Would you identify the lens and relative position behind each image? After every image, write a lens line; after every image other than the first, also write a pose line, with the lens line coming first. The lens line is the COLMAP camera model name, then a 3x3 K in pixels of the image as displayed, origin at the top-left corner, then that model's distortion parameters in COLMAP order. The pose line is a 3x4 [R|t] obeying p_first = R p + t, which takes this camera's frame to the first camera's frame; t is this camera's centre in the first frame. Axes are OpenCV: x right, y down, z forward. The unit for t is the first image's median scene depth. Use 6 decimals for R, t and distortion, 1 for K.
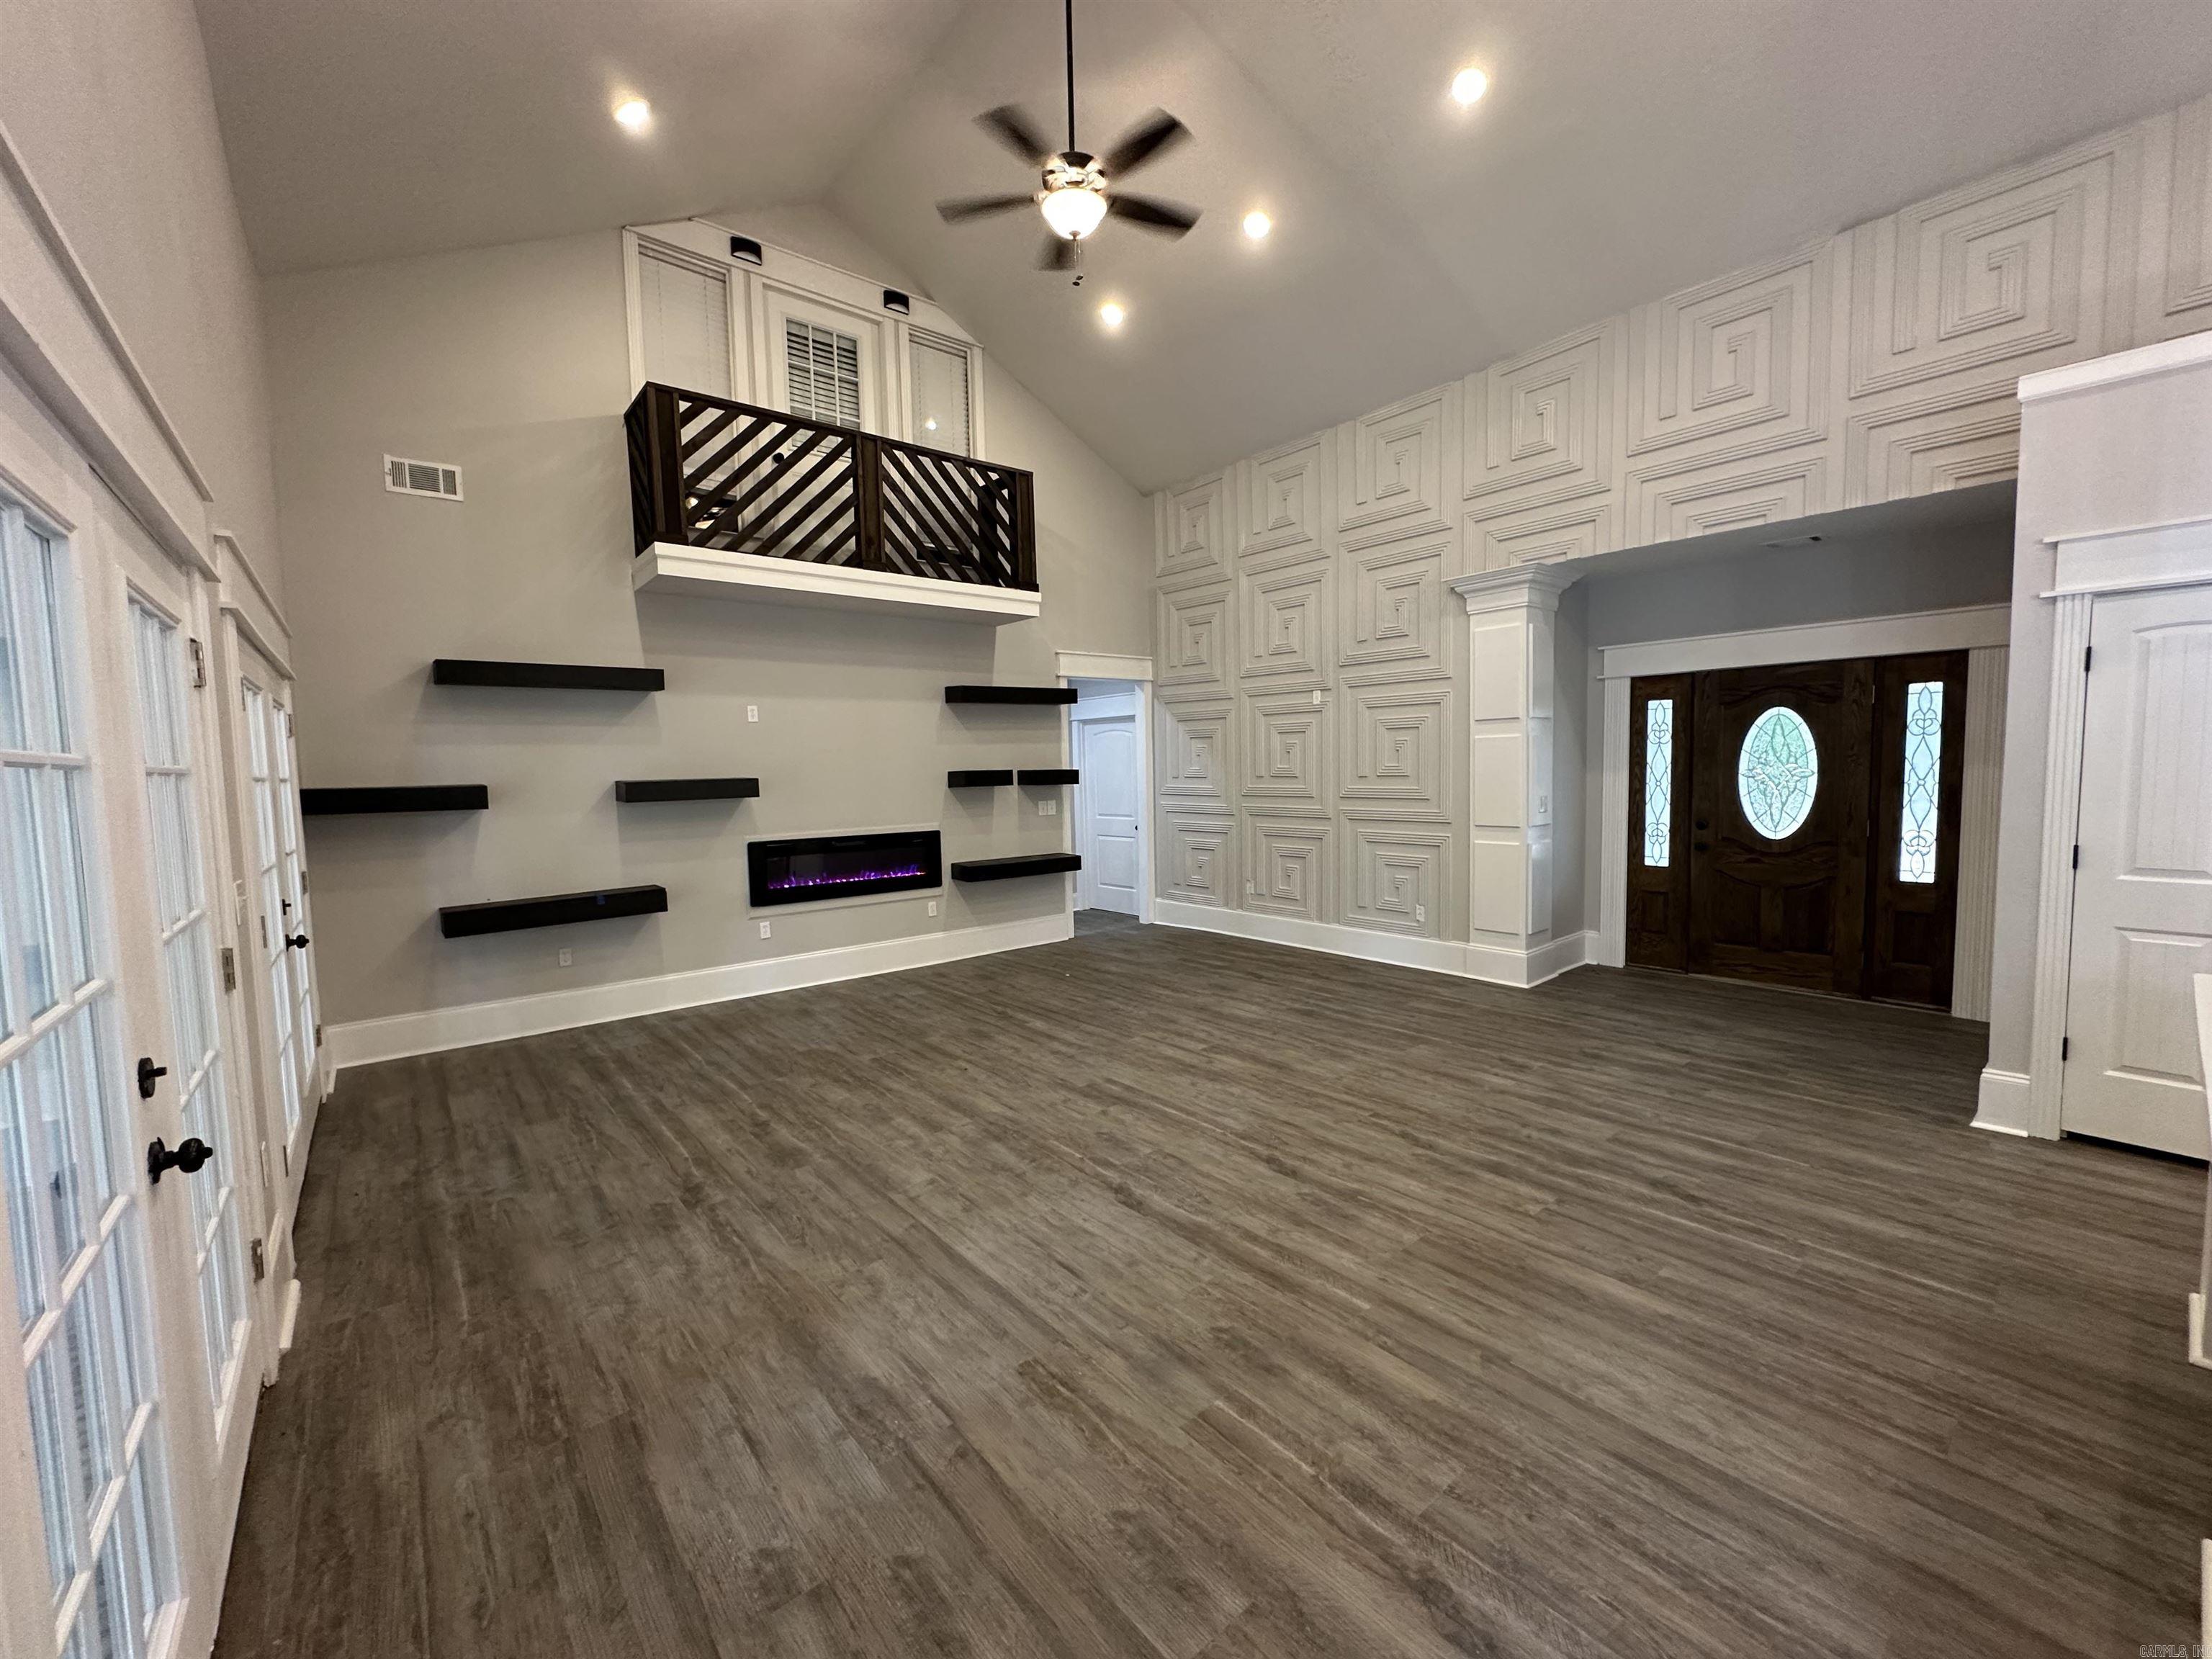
lens RADIAL K [[882.1, 0, 1103.6], [0, 882.1, 826.4], [0, 0, 1]] dist [-0.003256, 0.001203]
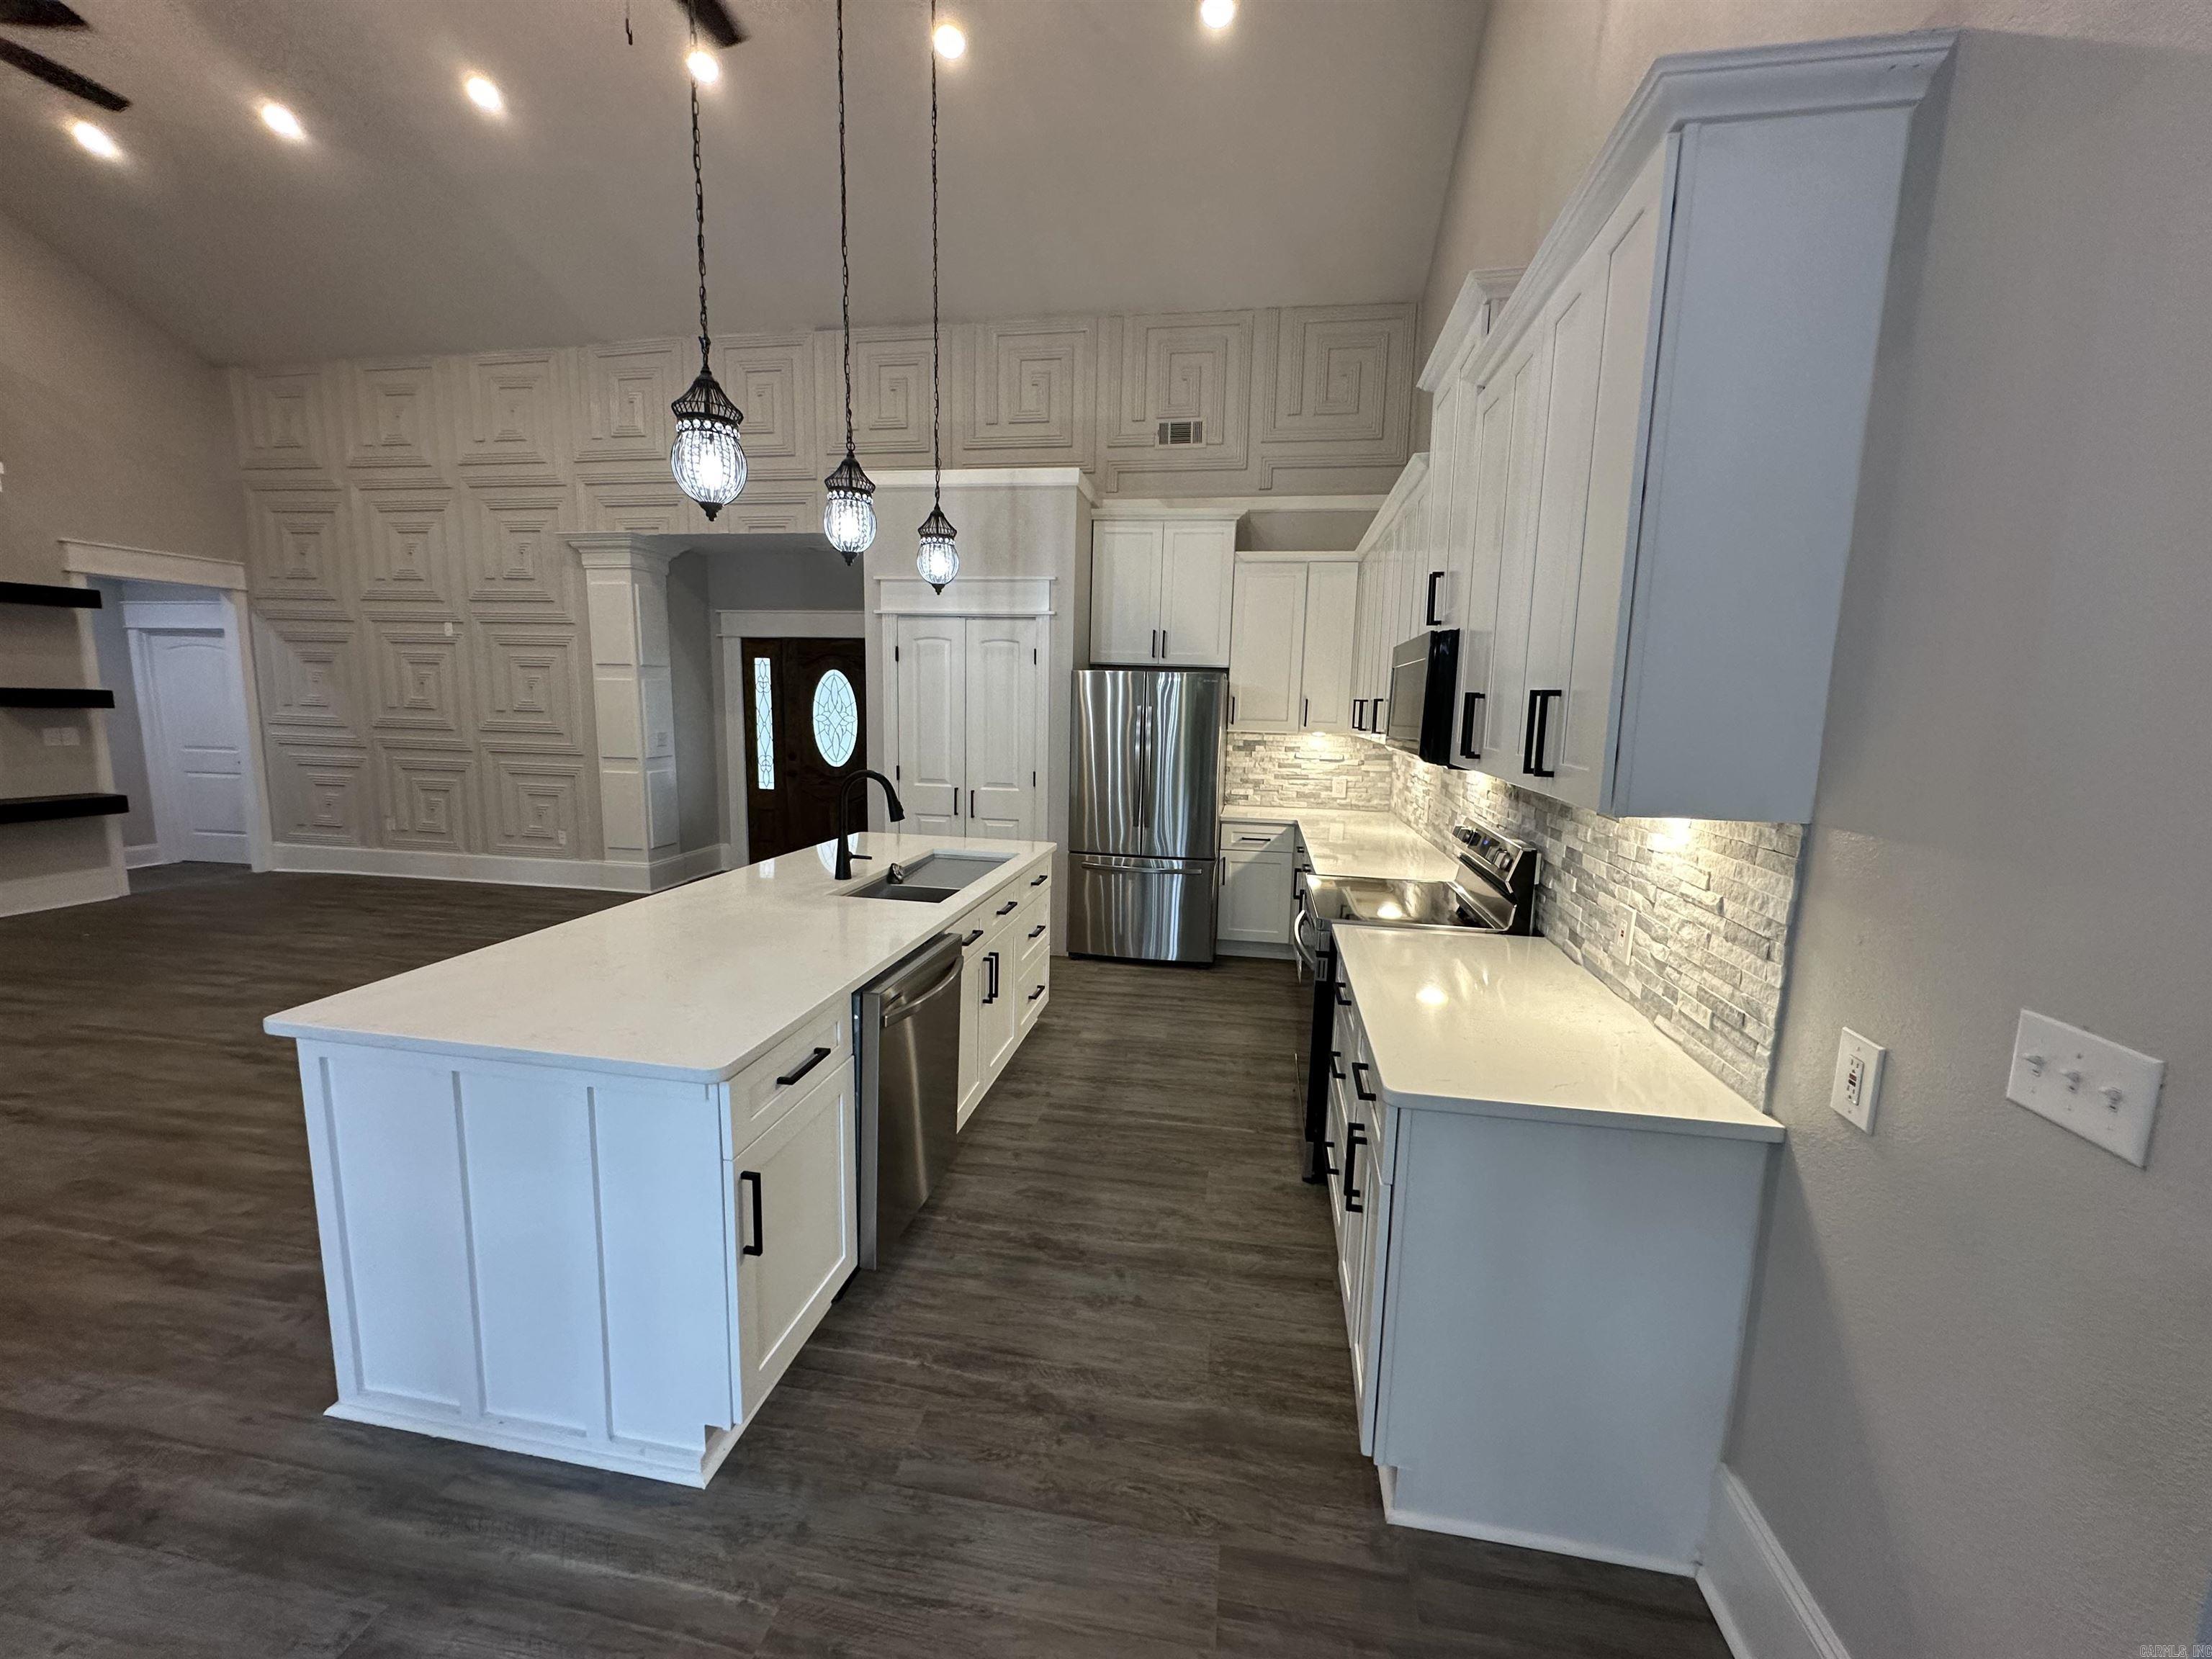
lens RADIAL K [[882.1, 0, 1104.4], [0, 882.1, 830.9], [0, 0, 1]] dist [-0.003256, 0.001203]
pose [[0.759847, -0.053050, 0.647934, 0.205149], [0.005186, 0.997128, 0.075558, 0.013165], [-0.650081, -0.054052, 0.757940, -0.348582]]
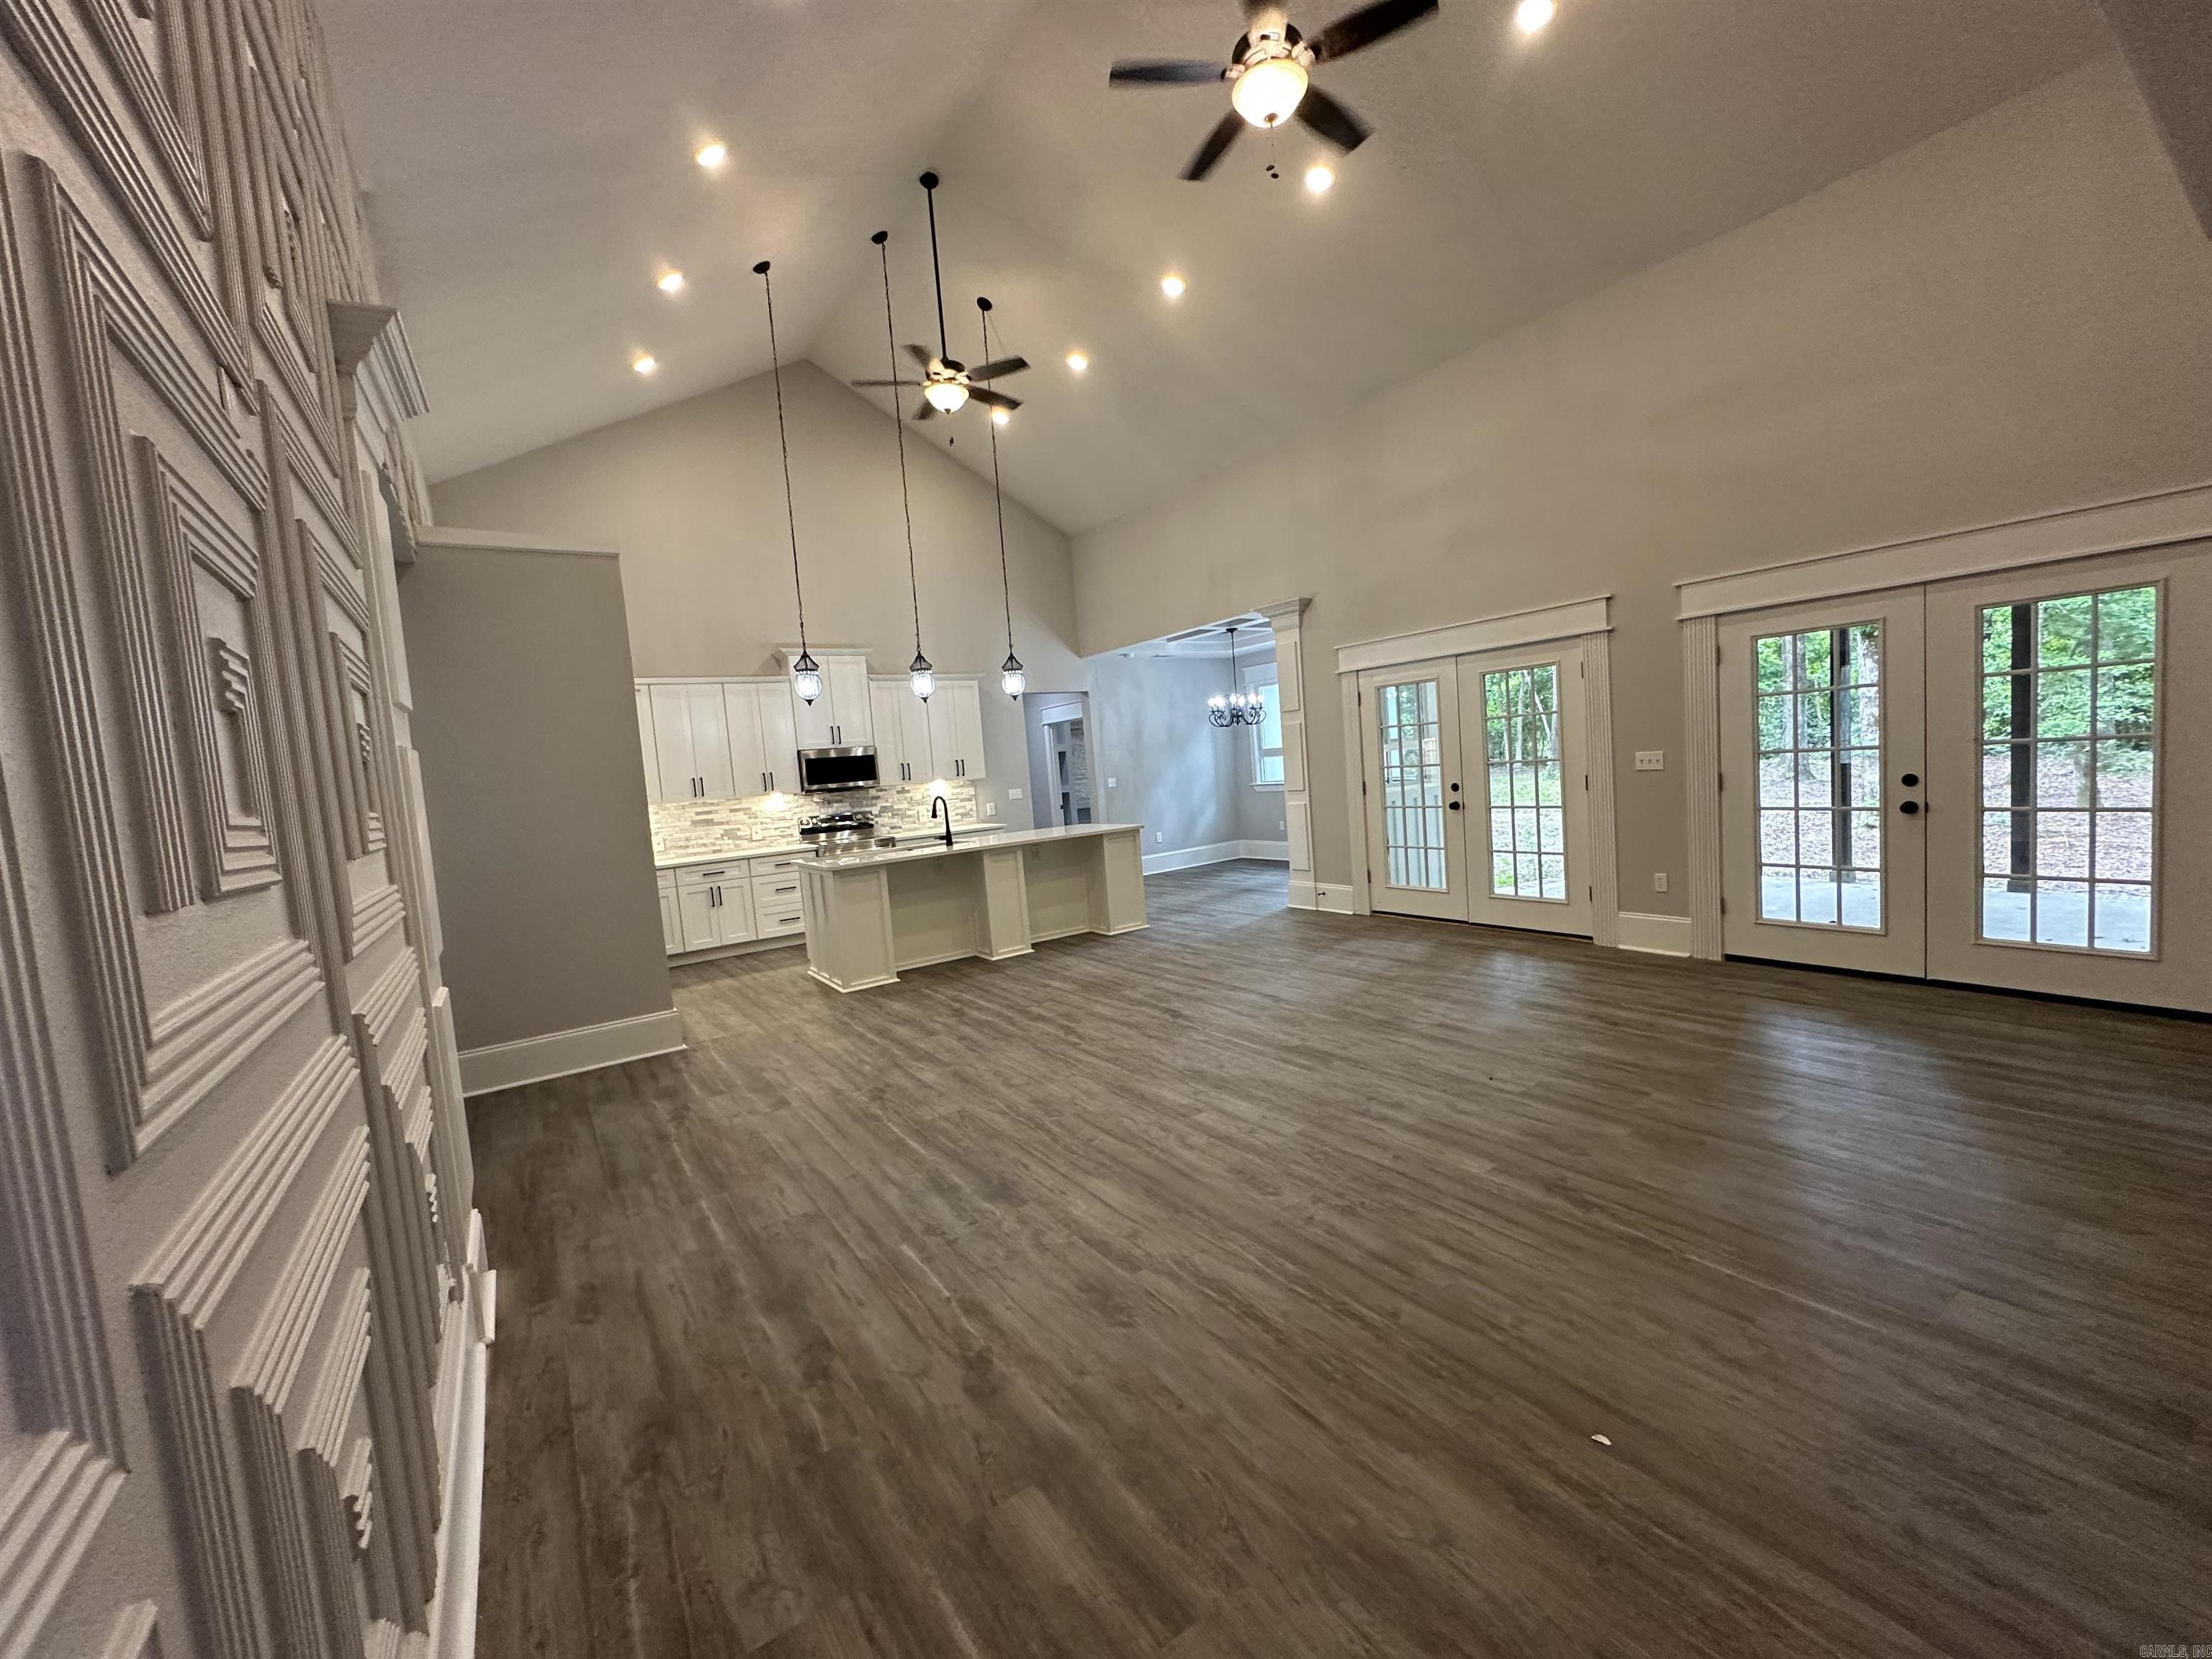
lens RADIAL K [[882.1, 0, 1106.0], [0, 882.1, 836.1], [0, 0, 1]] dist [-0.003256, 0.001203]
pose [[-0.990464, 0.093358, 0.101316, 0.087893], [0.107988, 0.982751, 0.150130, -0.102648], [-0.085553, 0.159639, -0.983461, 1.625115]]
